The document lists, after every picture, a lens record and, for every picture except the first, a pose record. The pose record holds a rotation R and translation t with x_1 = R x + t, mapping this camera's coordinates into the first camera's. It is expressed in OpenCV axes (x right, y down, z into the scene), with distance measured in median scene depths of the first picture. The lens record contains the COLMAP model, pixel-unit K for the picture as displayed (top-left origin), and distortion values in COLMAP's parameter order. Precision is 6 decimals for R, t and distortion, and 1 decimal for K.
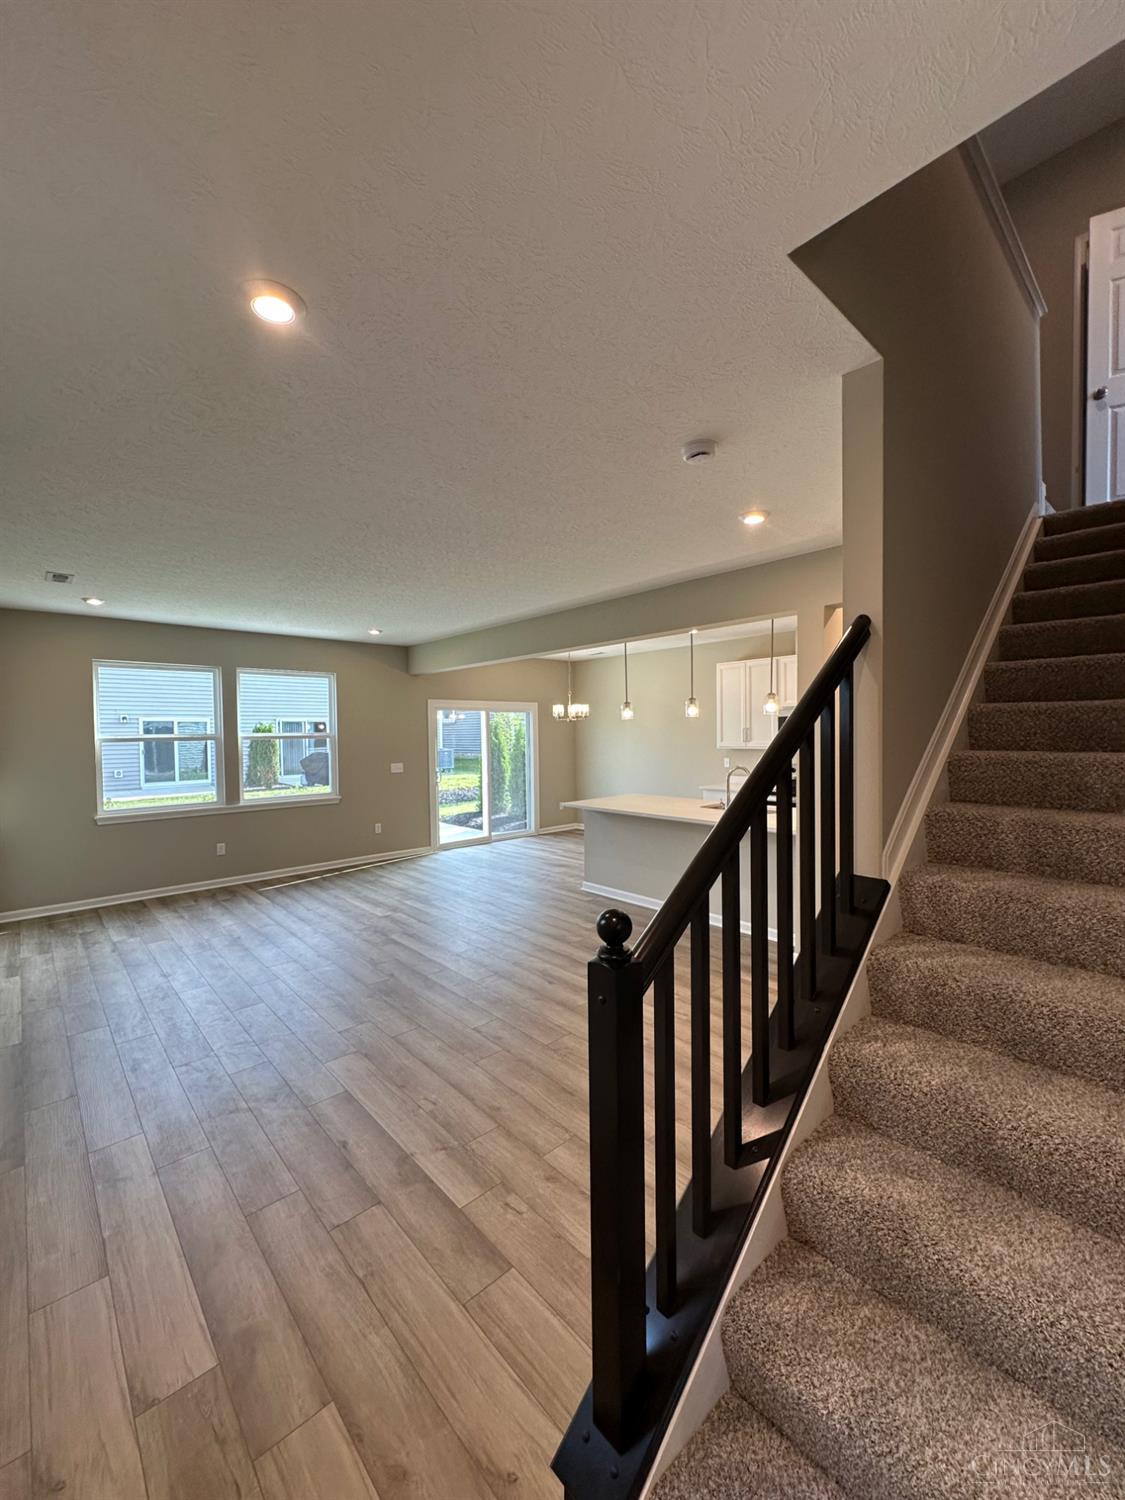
lens RADIAL K [[598.2, 0, 562.5], [0, 598.2, 750.0], [0, 0, 1]] dist [-0.003232, 0.000829]
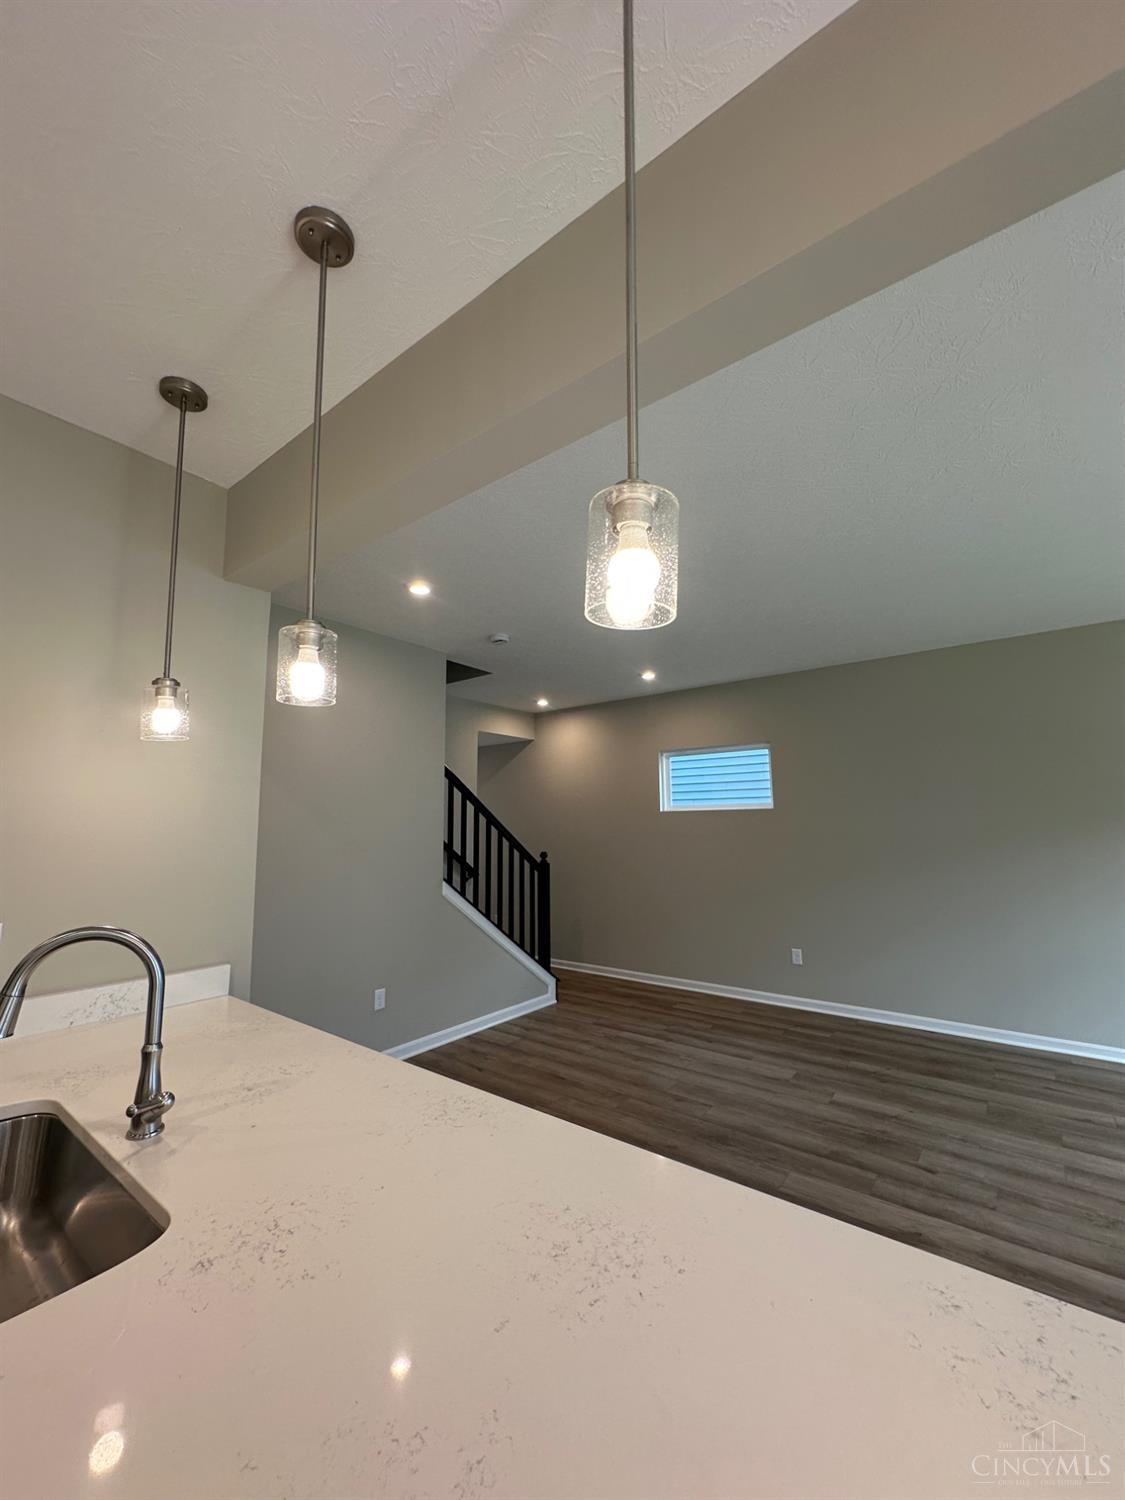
lens RADIAL K [[598.2, 0, 562.5], [0, 598.2, 750.0], [0, 0, 1]] dist [-0.003232, 0.000829]
pose [[-0.985455, -0.001400, -0.169932, 0.389342], [0.015249, 0.995204, -0.096630, -0.026078], [0.169253, -0.097816, -0.980707, 3.002606]]
